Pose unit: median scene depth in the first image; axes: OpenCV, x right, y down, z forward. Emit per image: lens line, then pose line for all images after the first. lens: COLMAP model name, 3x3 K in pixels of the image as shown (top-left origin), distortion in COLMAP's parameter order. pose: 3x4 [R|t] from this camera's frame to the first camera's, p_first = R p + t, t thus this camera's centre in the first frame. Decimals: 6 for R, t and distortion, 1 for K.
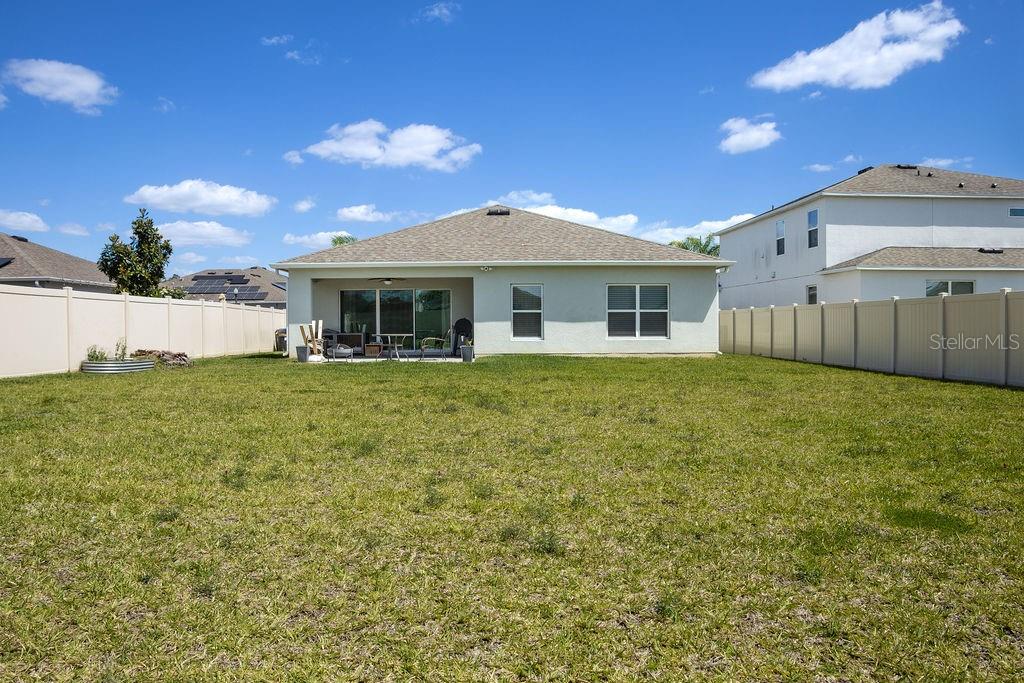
lens RADIAL K [[977.3, 0, 512.0], [0, 977.3, 341.5], [0, 0, 1]] dist [-0.204309, 0.247845]
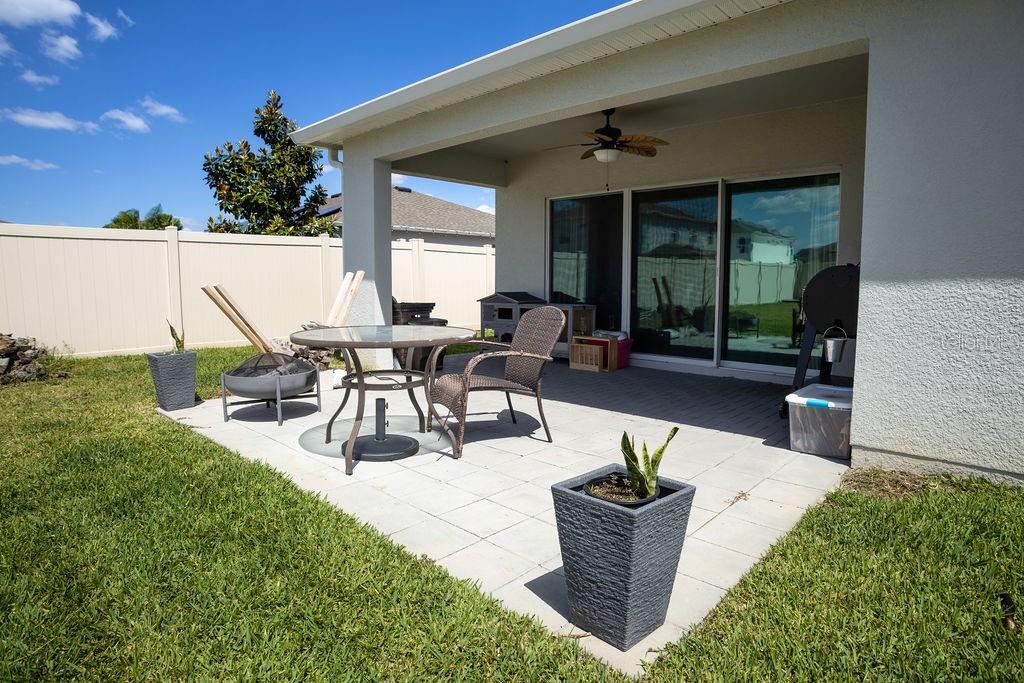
lens RADIAL K [[594.0, 0, 514.6], [0, 594.0, 335.6], [0, 0, 1]] dist [-0.113434, 0.063059]
pose [[0.688028, 0.072110, -0.722093, -0.002373], [-0.018785, 0.996487, 0.081613, -0.016401], [0.725441, -0.042588, 0.686965, 0.887484]]
